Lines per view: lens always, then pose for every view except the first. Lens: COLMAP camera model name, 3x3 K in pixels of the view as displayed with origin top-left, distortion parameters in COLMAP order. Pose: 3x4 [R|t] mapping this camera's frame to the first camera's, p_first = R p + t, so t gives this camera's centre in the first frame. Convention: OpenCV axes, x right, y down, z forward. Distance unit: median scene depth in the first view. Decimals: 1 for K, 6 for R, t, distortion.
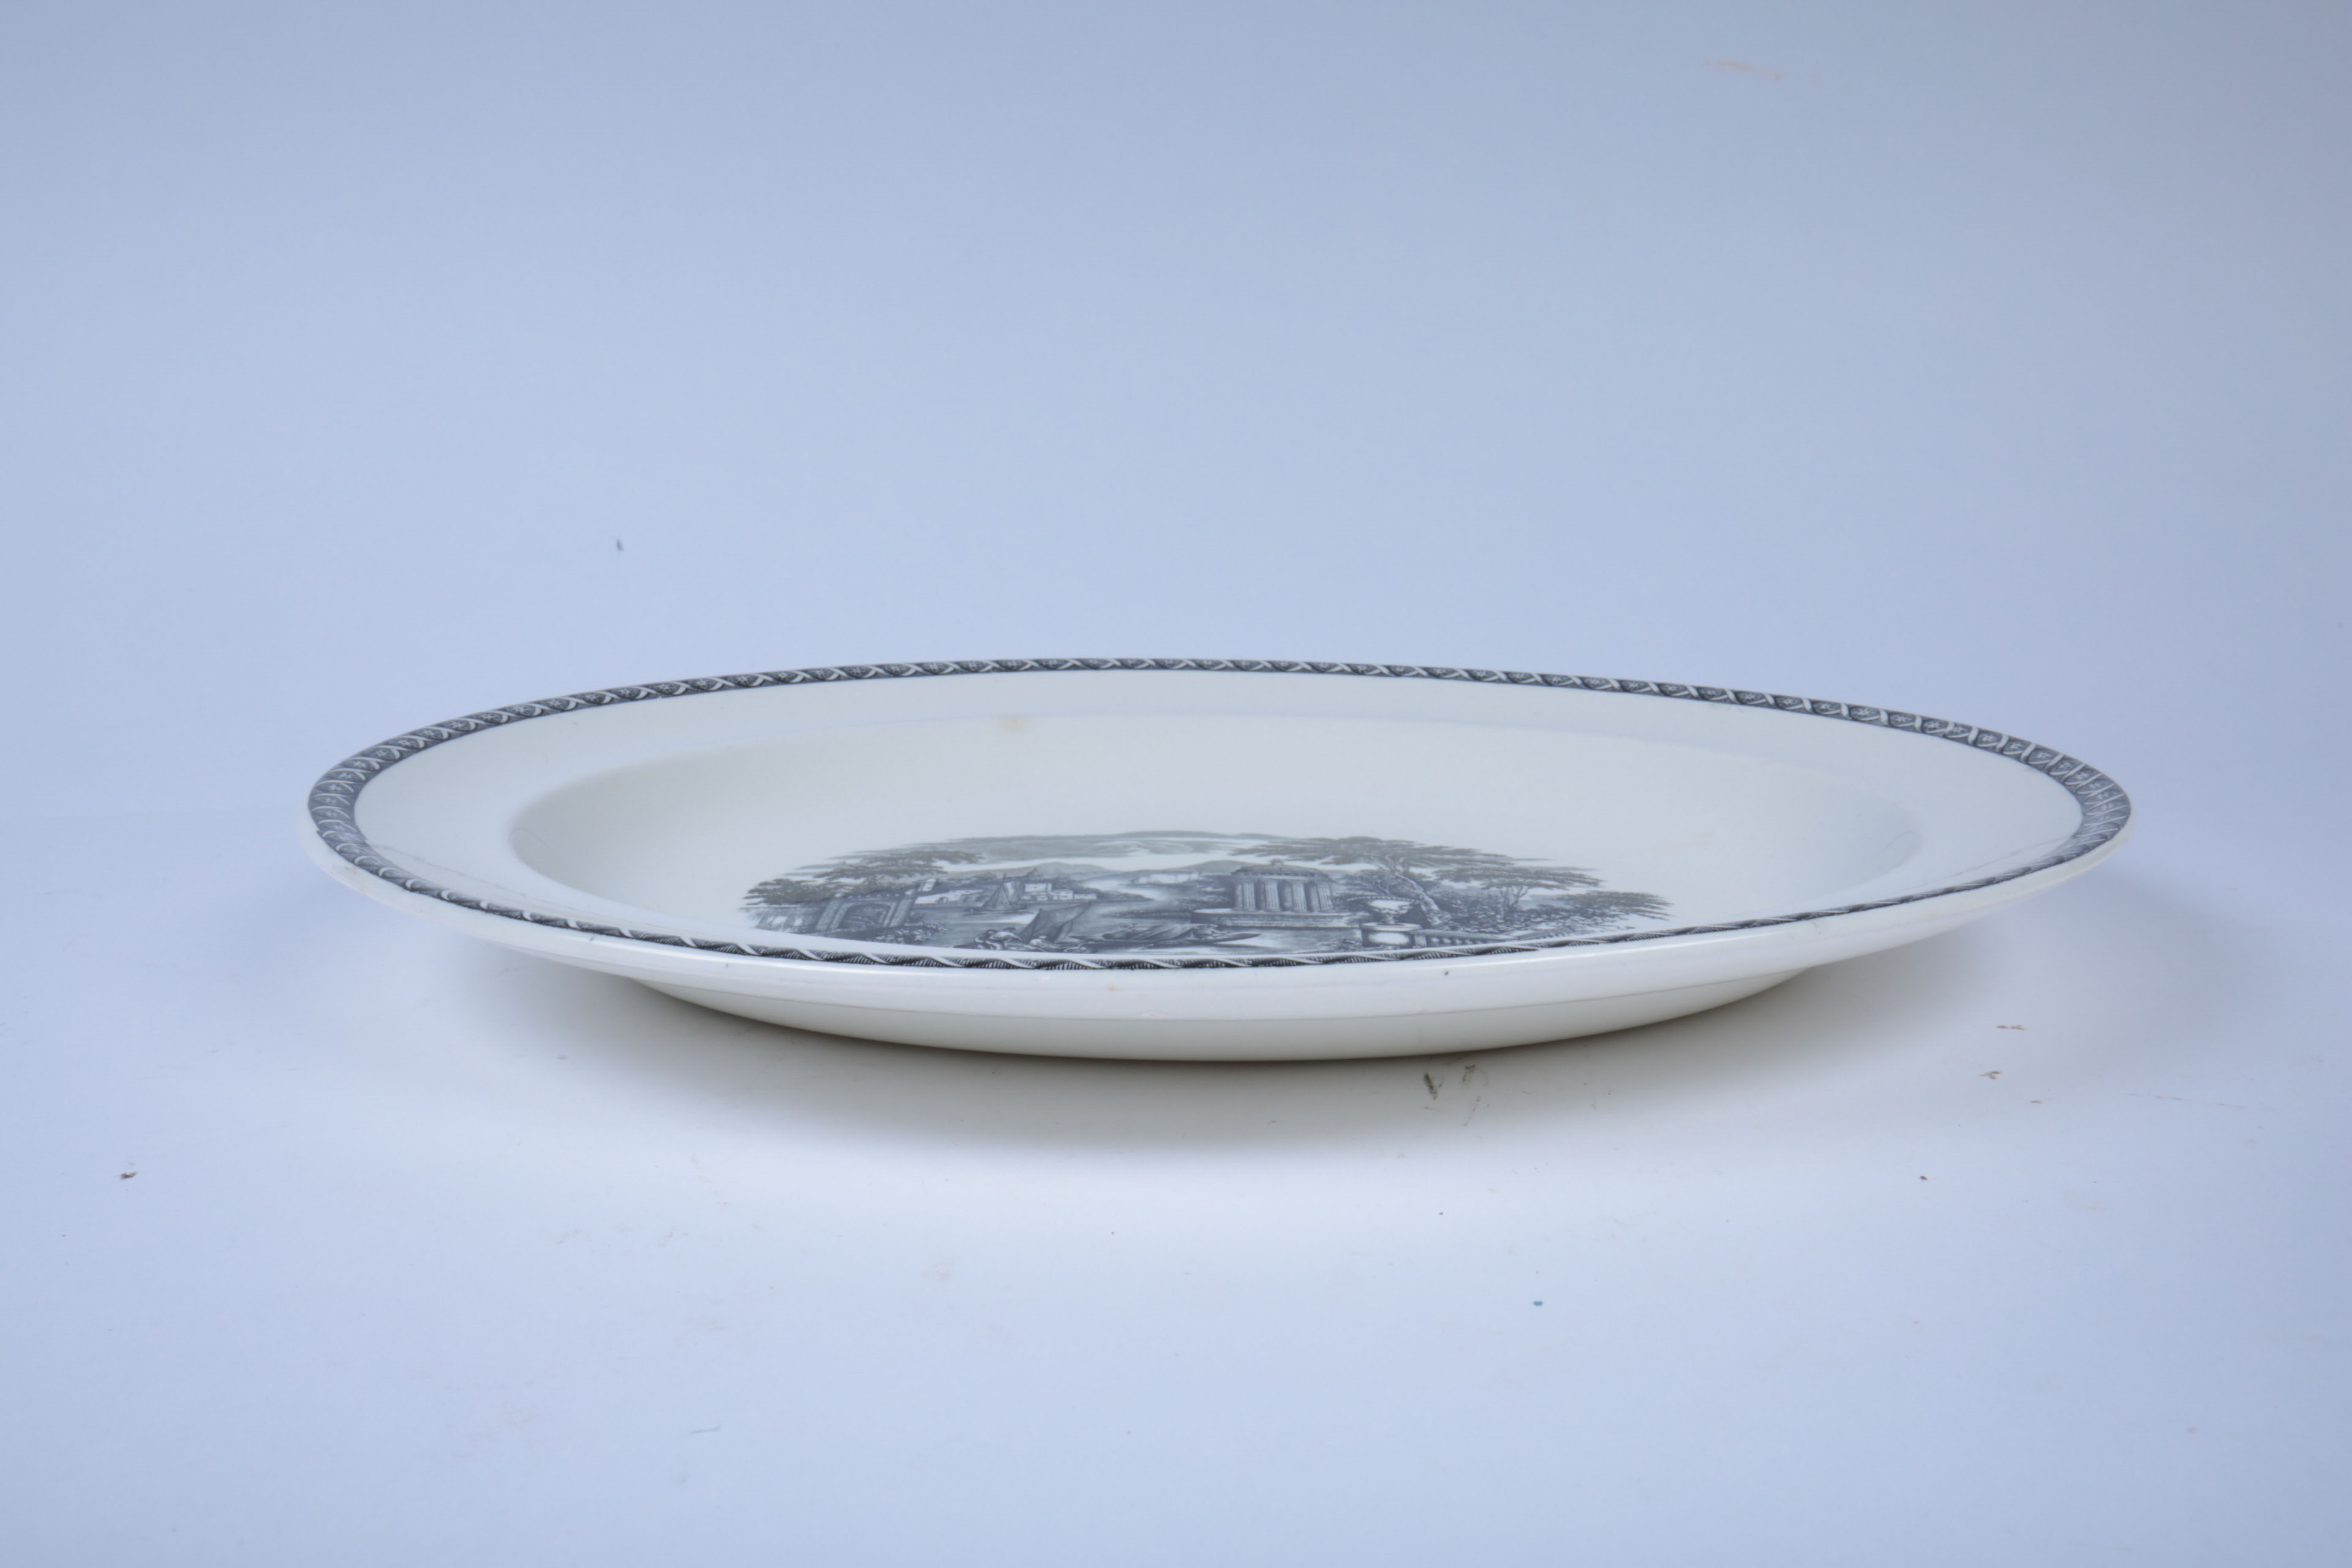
lens RADIAL K [[2160.5, 0, 1181.0], [0, 2160.5, 788.8], [0, 0, 1]] dist [0.029747, 0.000000]
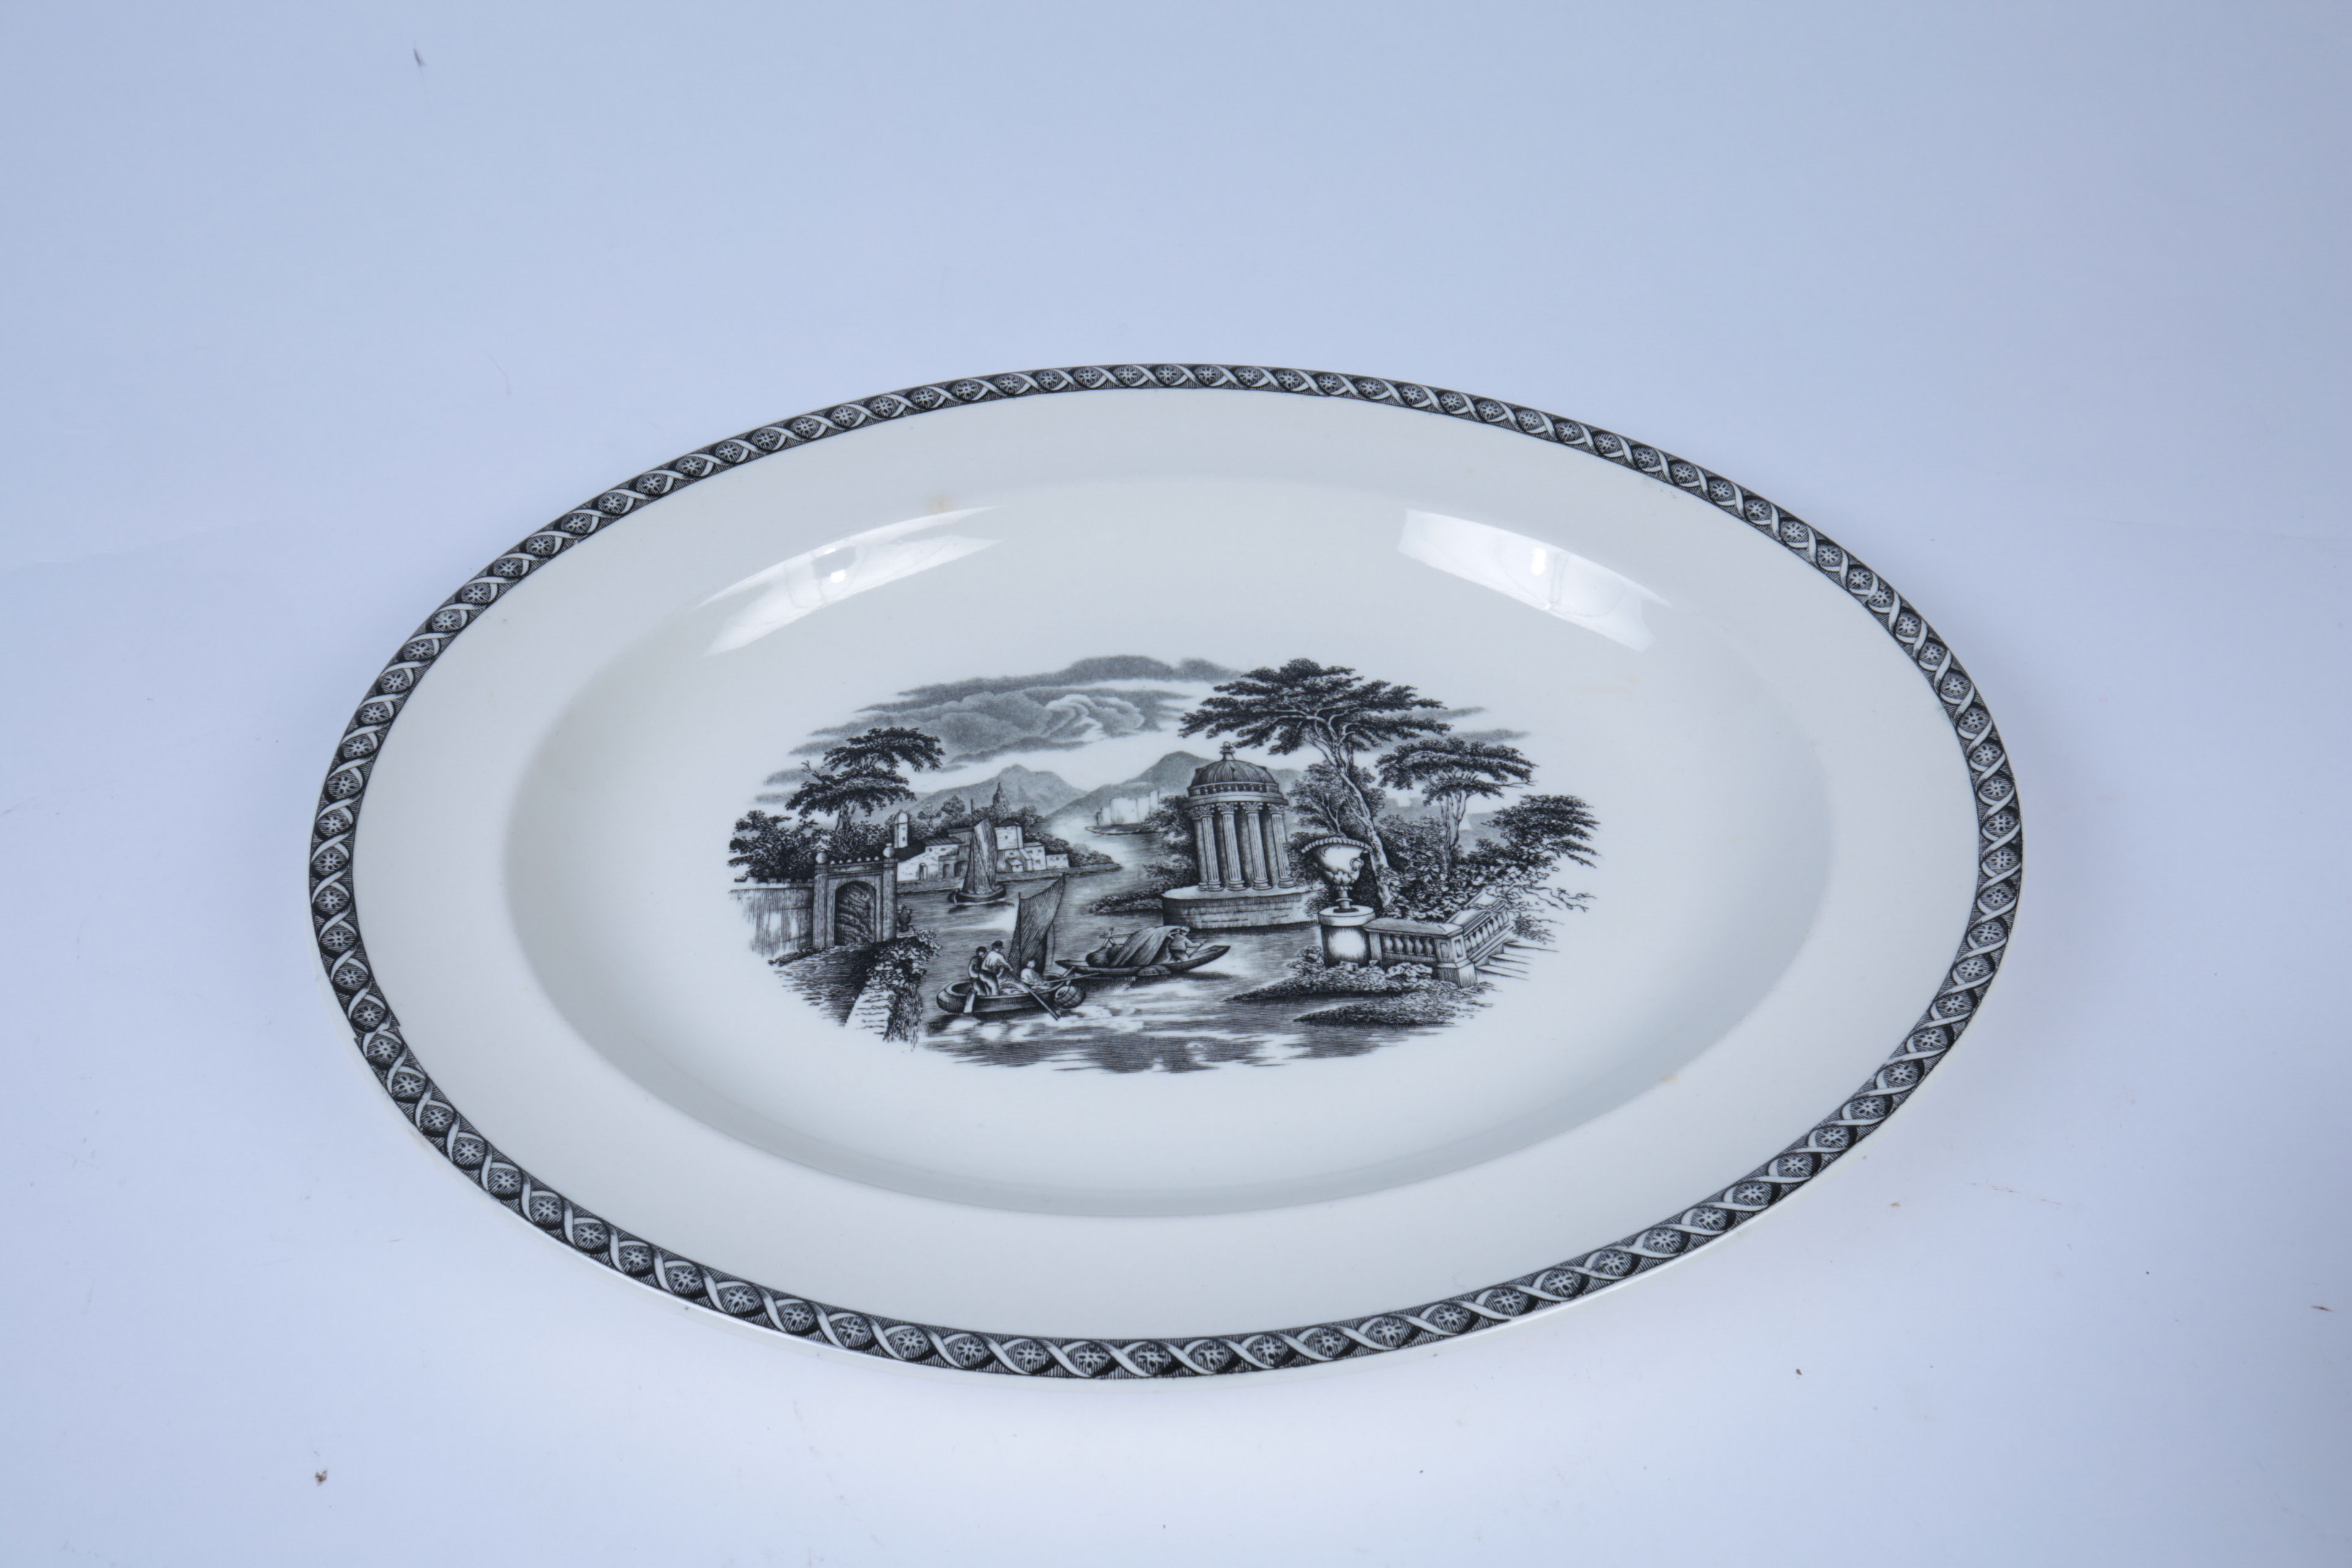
lens RADIAL K [[2160.5, 0, 1188.9], [0, 2160.5, 783.6], [0, 0, 1]] dist [0.029747, 0.000000]
pose [[0.995318, -0.072164, 0.064301, -0.045603], [0.022990, 0.822924, 0.567687, -0.586246], [-0.093881, -0.563551, 0.820730, 0.142832]]
